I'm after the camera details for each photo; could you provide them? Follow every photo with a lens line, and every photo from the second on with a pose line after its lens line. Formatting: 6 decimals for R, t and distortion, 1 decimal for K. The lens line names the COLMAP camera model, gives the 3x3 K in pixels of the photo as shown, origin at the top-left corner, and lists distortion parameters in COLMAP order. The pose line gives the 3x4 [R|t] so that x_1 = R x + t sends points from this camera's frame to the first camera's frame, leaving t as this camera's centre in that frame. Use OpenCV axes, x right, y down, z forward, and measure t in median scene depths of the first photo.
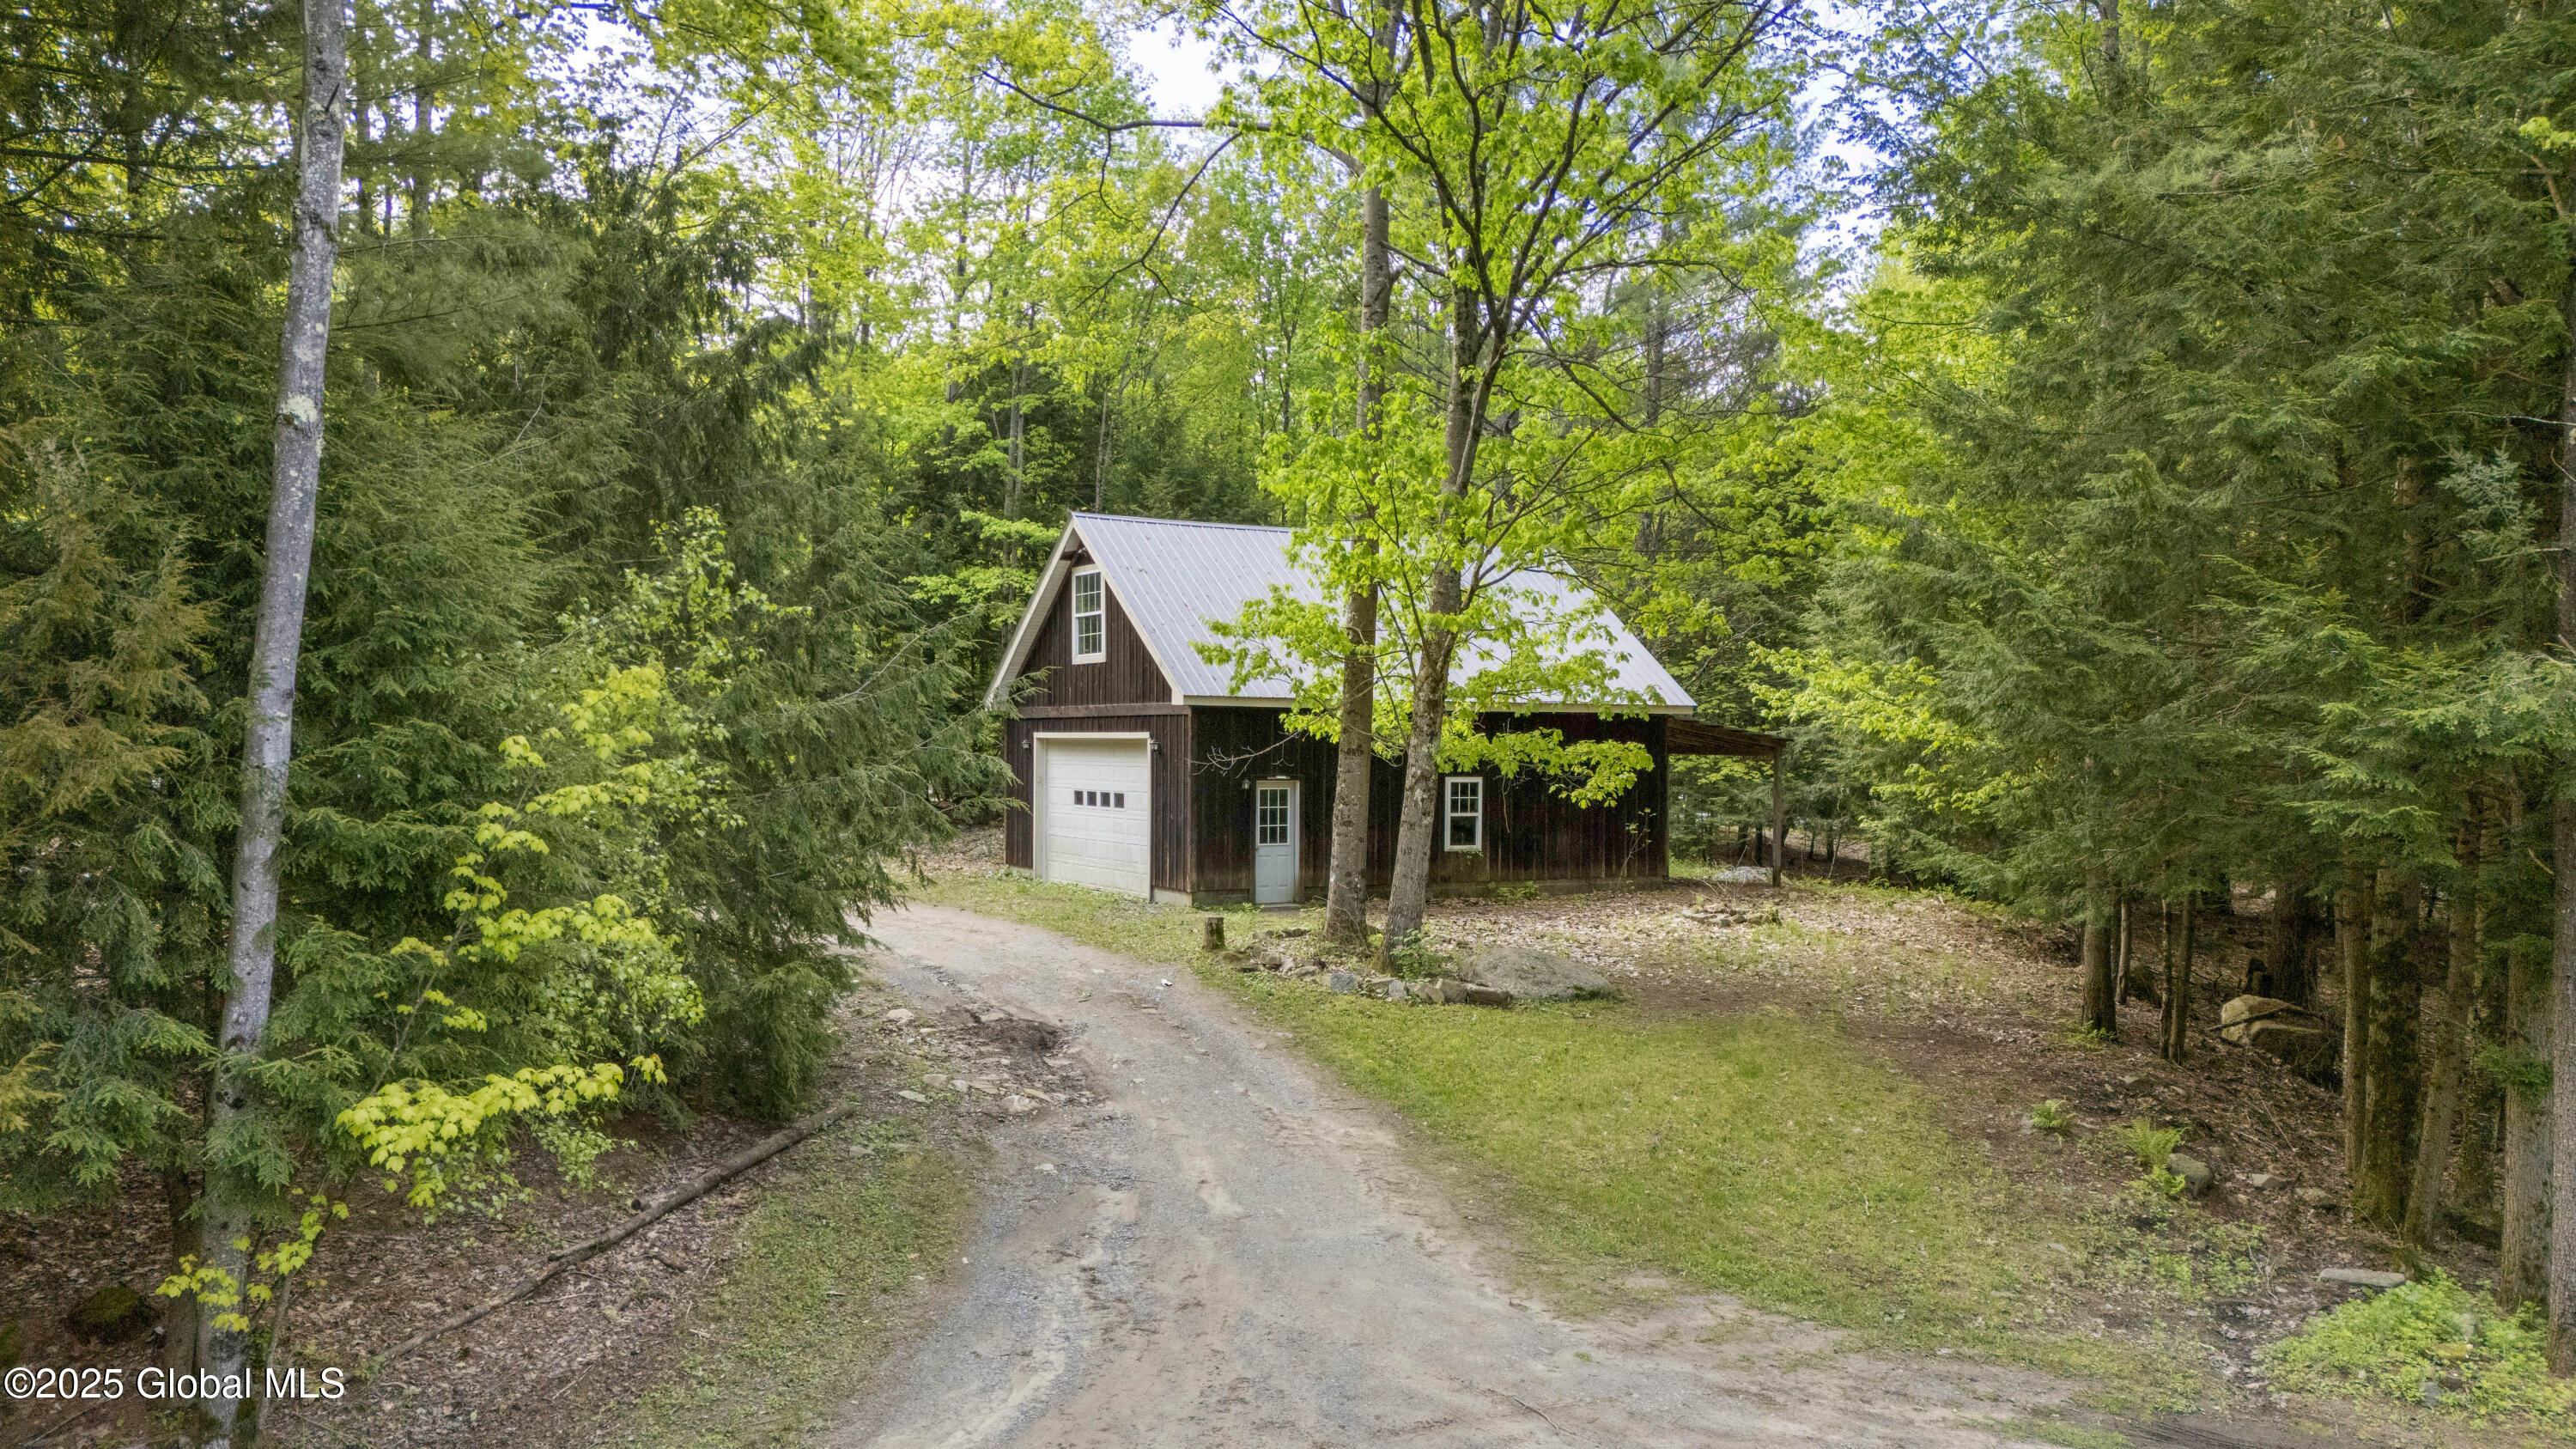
lens RADIAL K [[1901.6, 0, 1288.1], [0, 1901.6, 727.1], [0, 0, 1]] dist [0.003014, 0.000121]
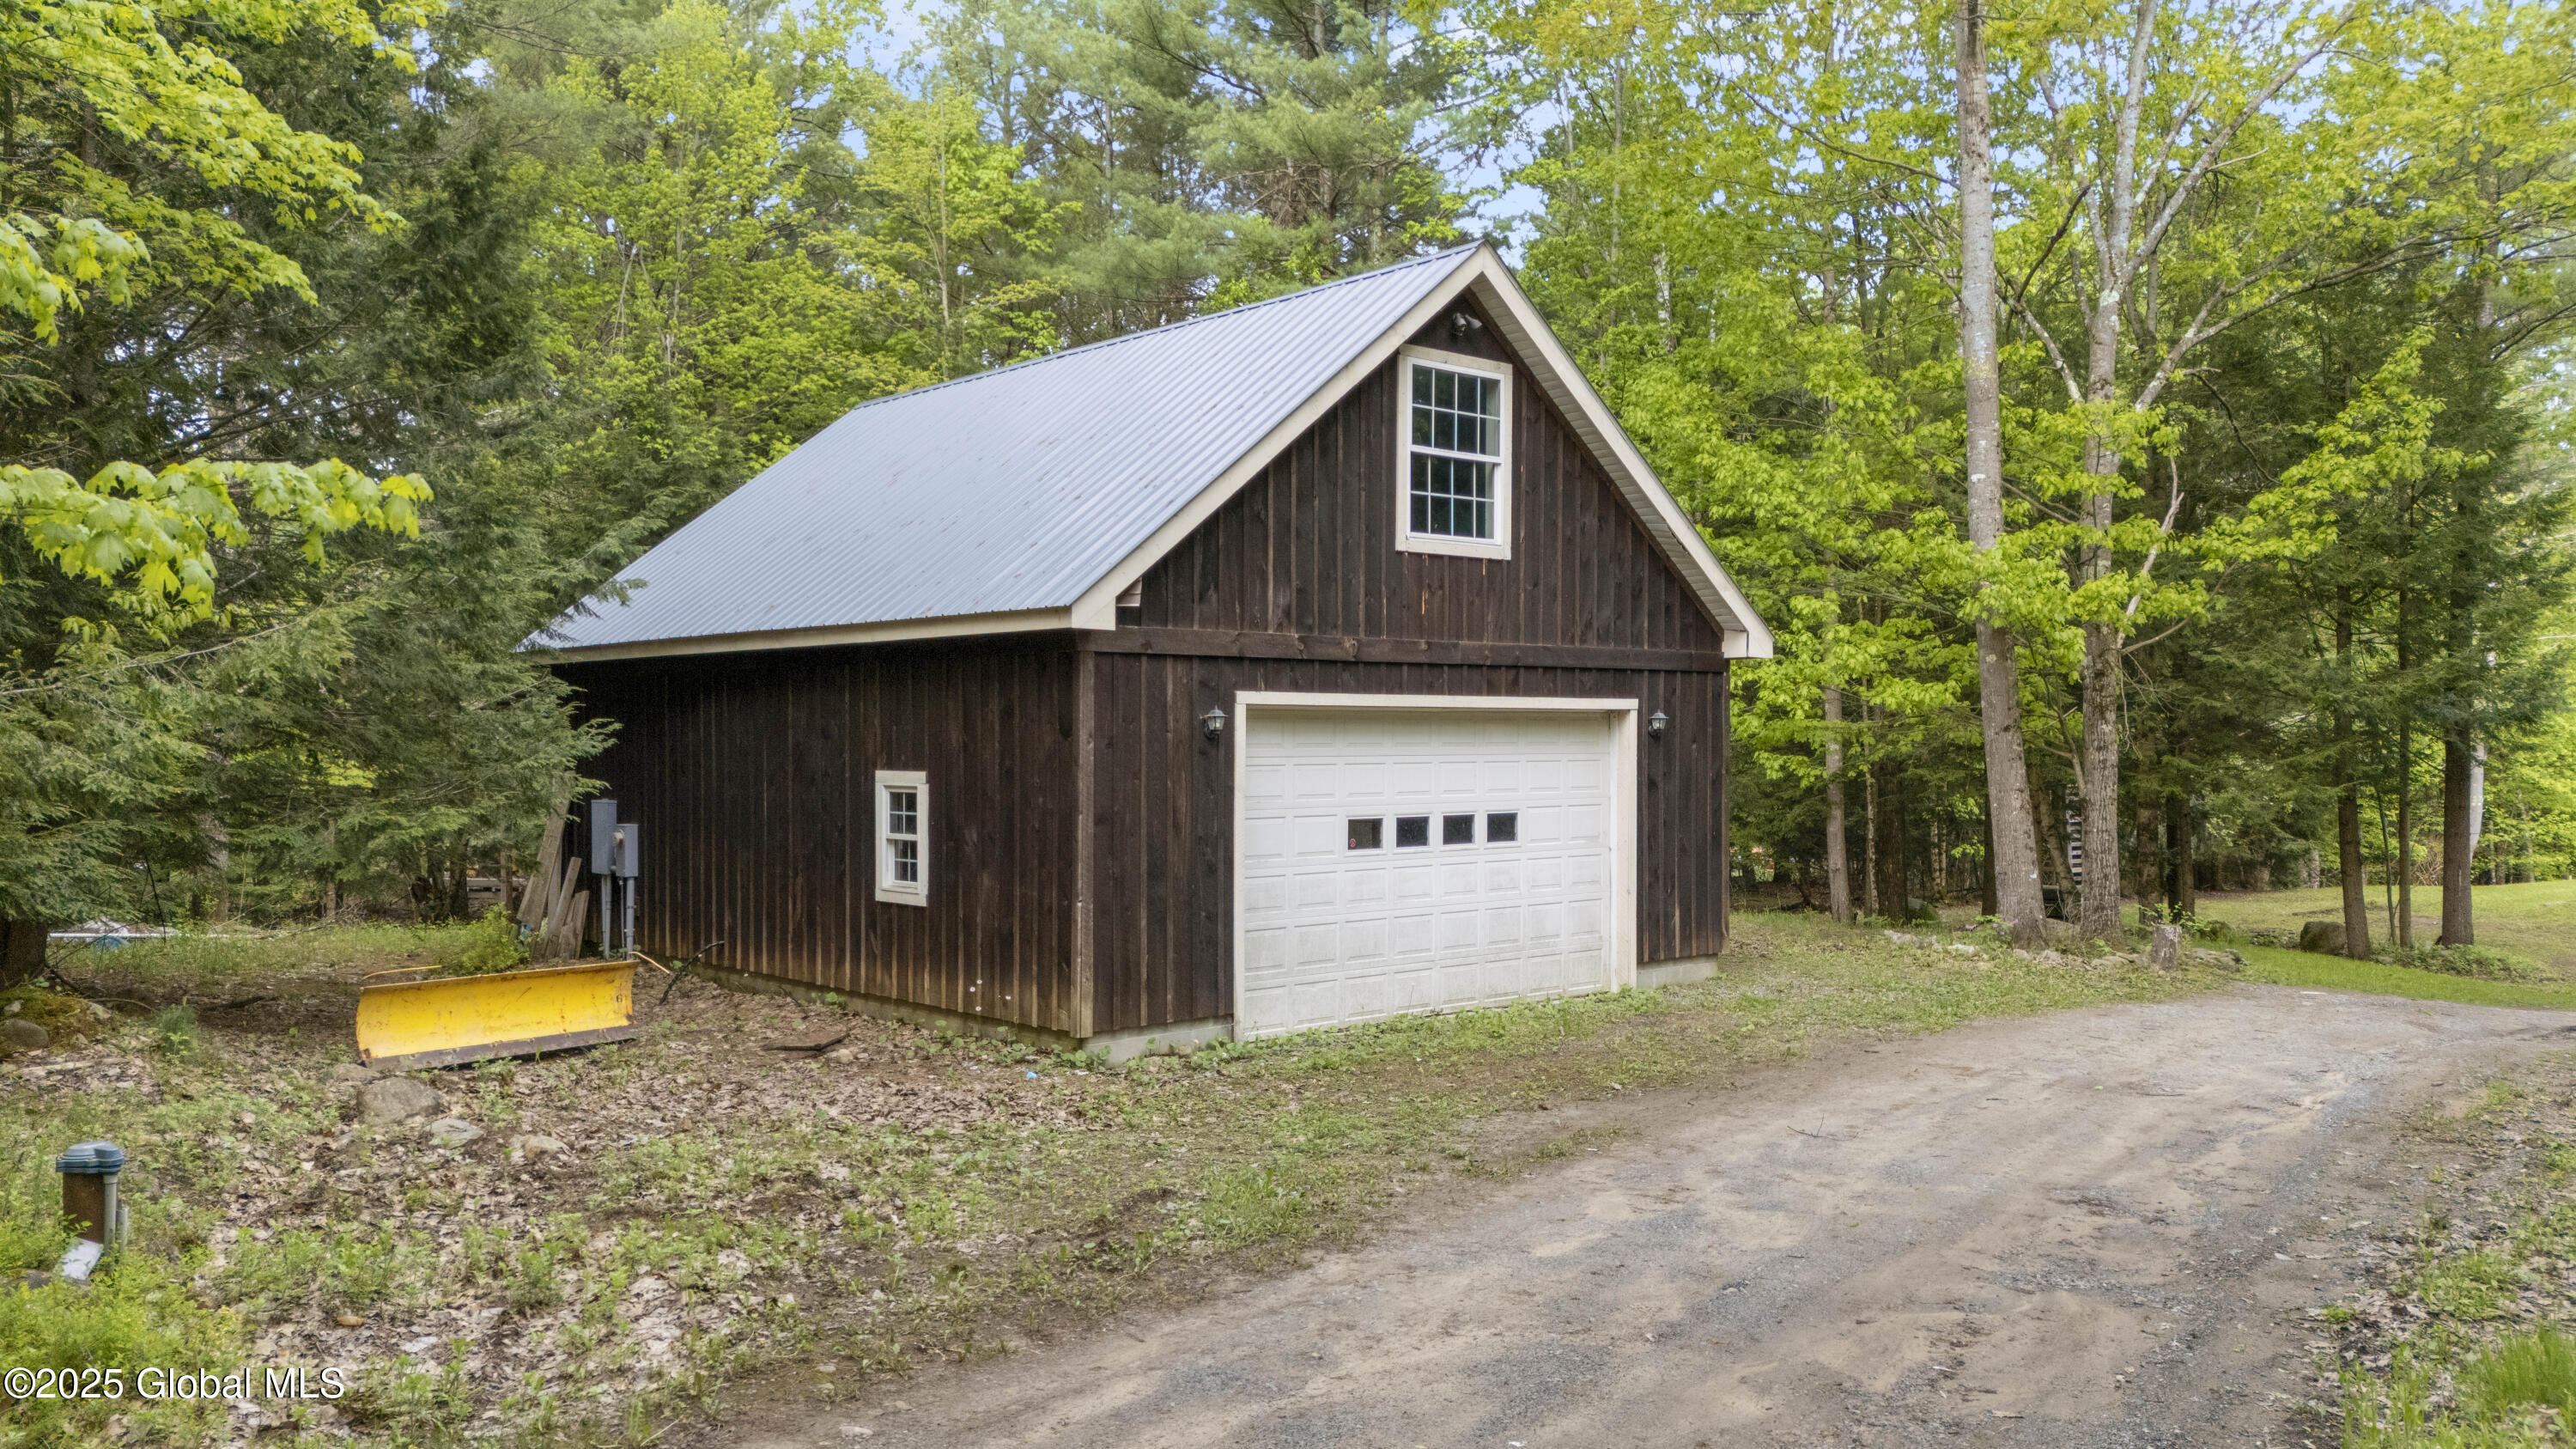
lens RADIAL K [[1901.6, 0, 1288.1], [0, 1901.6, 726.9], [0, 0, 1]] dist [0.003014, 0.000121]
pose [[-0.210357, -0.003640, 0.977618, -0.570410], [-0.006314, 0.999977, 0.002365, 0.009934], [-0.977604, -0.005675, -0.210376, 1.133089]]
